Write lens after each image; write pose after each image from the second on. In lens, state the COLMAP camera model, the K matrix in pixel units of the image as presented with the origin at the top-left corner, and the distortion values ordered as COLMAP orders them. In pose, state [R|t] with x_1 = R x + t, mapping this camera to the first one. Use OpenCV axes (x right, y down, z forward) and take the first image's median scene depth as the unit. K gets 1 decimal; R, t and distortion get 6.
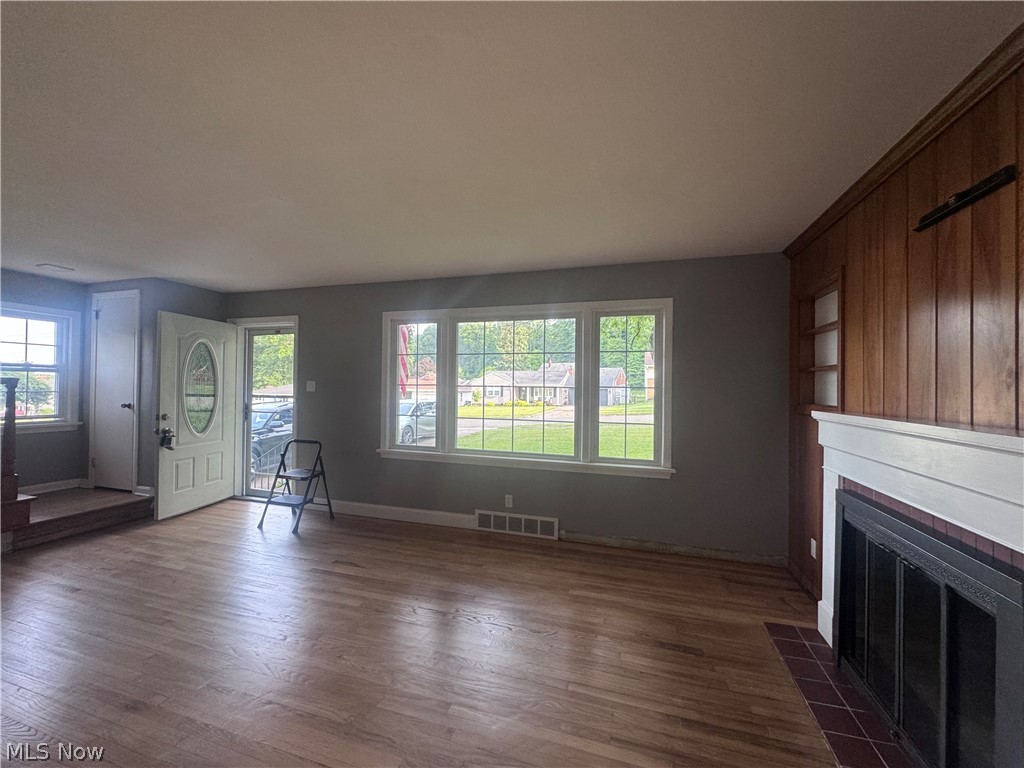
lens RADIAL K [[407.9, 0, 512.0], [0, 407.9, 384.0], [0, 0, 1]] dist [-0.000684, 0.000357]
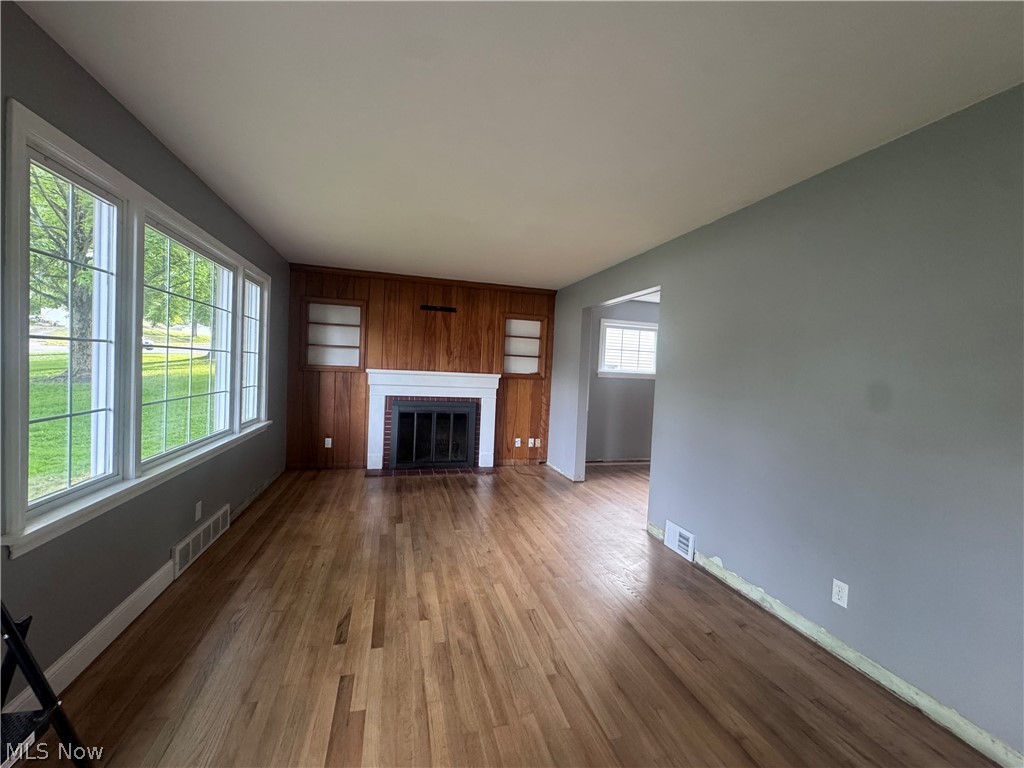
lens RADIAL K [[407.9, 0, 512.0], [0, 407.9, 384.0], [0, 0, 1]] dist [-0.000684, 0.000357]
pose [[-0.544746, -0.066835, 0.835933, -1.092663], [-0.055952, 0.997494, 0.043291, 0.008747], [-0.836732, -0.023190, -0.547121, 1.164248]]
